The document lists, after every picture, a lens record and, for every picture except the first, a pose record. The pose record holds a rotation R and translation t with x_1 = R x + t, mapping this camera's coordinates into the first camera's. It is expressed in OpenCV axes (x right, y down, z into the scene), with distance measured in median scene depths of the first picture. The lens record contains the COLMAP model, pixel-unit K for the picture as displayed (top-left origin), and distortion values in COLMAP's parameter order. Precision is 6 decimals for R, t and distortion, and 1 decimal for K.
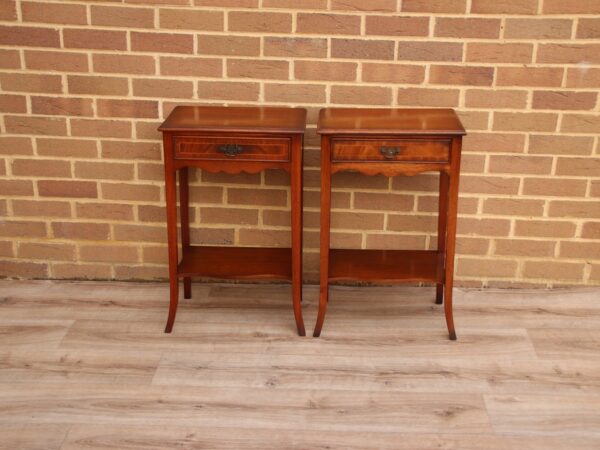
lens RADIAL K [[827.4, 0, 301.1], [0, 827.4, 234.3], [0, 0, 1]] dist [0.019218, 0.441667]
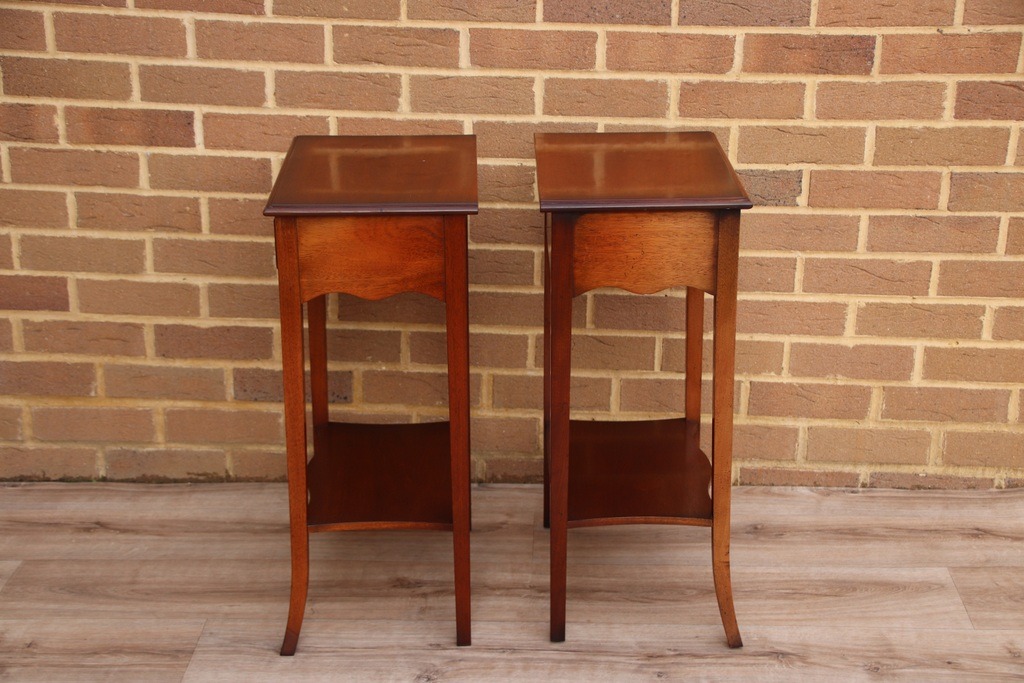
lens RADIAL K [[1774.3, 0, 512.5], [0, 1774.3, 365.6], [0, 0, 1]] dist [0.226391, 0.972167]
pose [[0.999938, -0.009627, 0.005635, 0.009220], [0.009745, 0.999725, -0.021326, 0.014392], [-0.005428, 0.021380, 0.999757, -0.063972]]
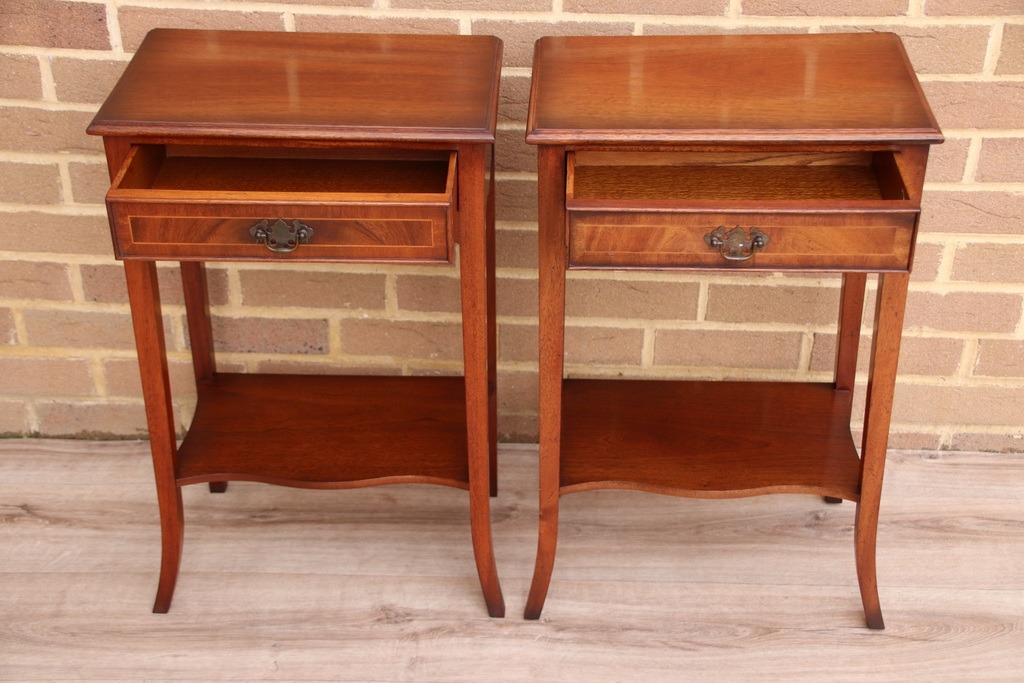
lens RADIAL K [[1538.7, 0, 513.4], [0, 1538.7, 357.5], [0, 0, 1]] dist [0.130338, 0.682800]
pose [[0.999931, -0.011645, -0.001313, 0.011329], [0.011684, 0.982020, 0.188415, -0.136809], [-0.000905, -0.188418, 0.982089, 0.272167]]
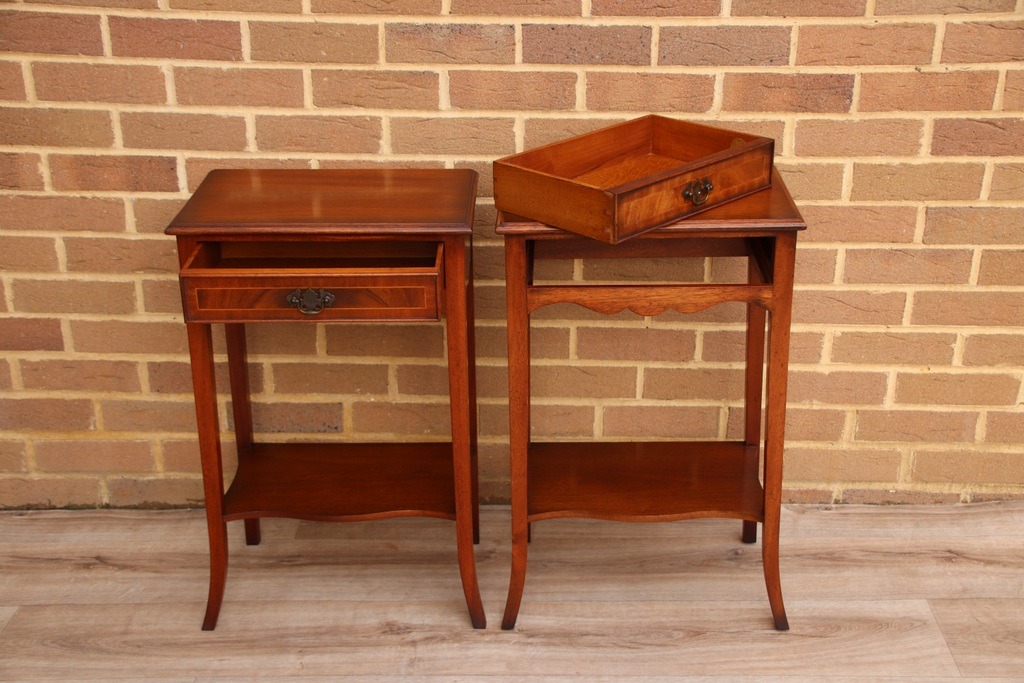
lens RADIAL K [[1366.1, 0, 512.6], [0, 1366.1, 356.5], [0, 0, 1]] dist [0.060873, 0.539939]
pose [[0.999560, -0.026758, 0.012819, 0.014386], [0.026140, 0.998591, 0.046191, -0.075155], [-0.014037, -0.045836, 0.998850, 0.173254]]
